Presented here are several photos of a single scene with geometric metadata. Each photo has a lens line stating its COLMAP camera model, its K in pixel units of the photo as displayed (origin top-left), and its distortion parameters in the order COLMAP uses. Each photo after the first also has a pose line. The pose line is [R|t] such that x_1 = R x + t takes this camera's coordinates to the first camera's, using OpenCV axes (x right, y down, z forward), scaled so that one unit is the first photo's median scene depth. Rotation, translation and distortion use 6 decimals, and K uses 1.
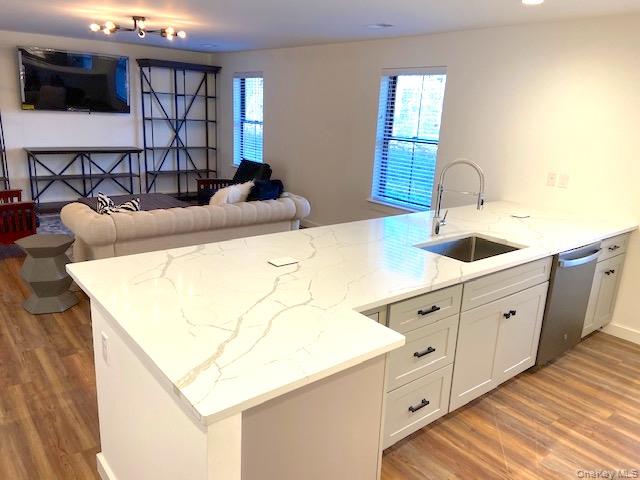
lens RADIAL K [[491.2, 0, 320.0], [0, 491.2, 240.0], [0, 0, 1]] dist [0.163978, -0.192824]
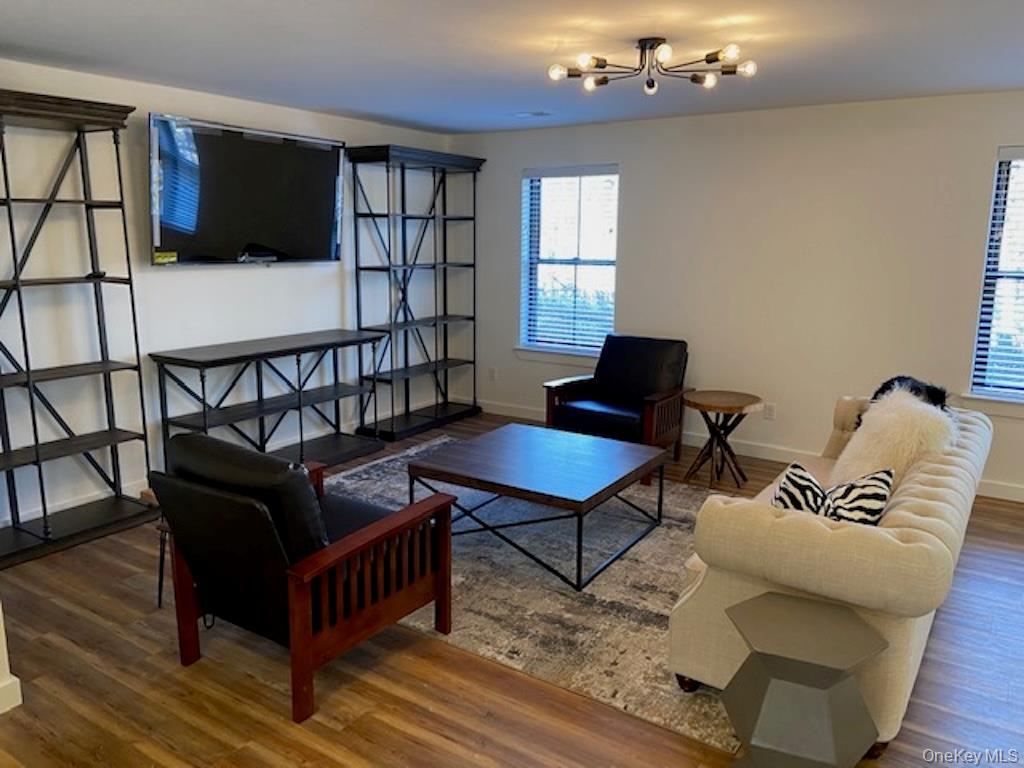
lens RADIAL K [[785.9, 0, 512.0], [0, 785.9, 384.0], [0, 0, 1]] dist [0.163978, -0.192824]
pose [[0.952019, -0.096043, 0.290578, -0.444572], [0.115543, 0.992009, -0.050669, -0.080014], [-0.283389, 0.081812, 0.955509, 0.254155]]
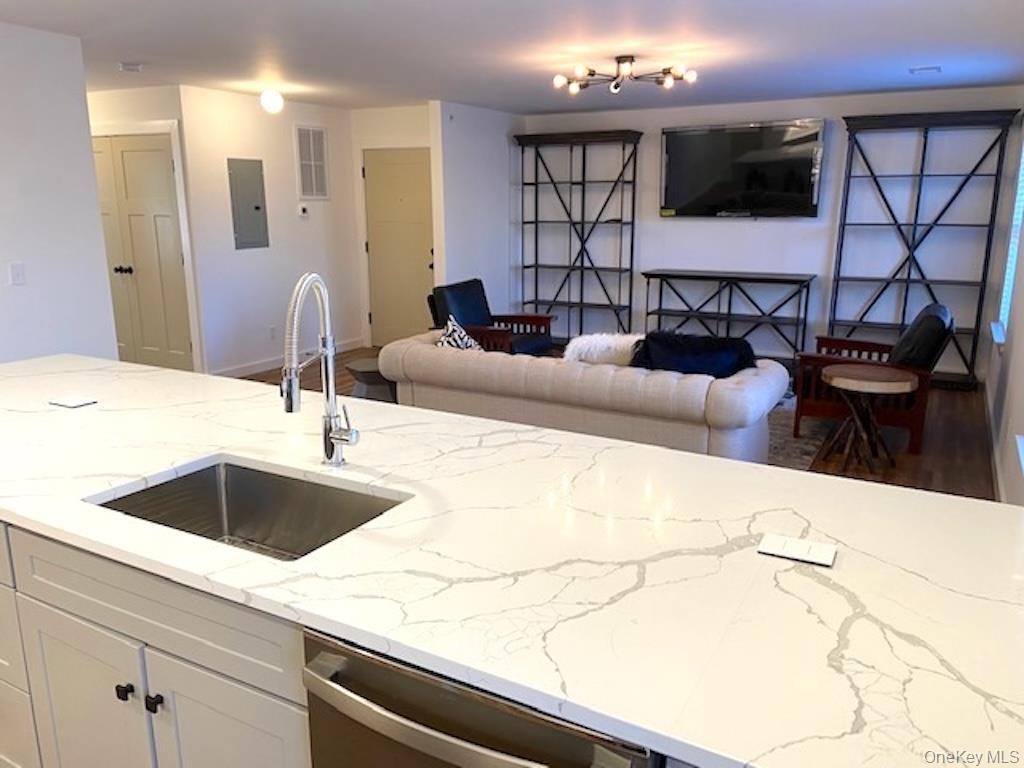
lens RADIAL K [[785.9, 0, 512.0], [0, 785.9, 384.0], [0, 0, 1]] dist [0.163978, -0.192824]
pose [[0.369656, 0.170500, -0.913391, 0.362114], [-0.228875, 0.969440, 0.088335, -0.066822], [0.900539, 0.176399, 0.397383, 0.350802]]
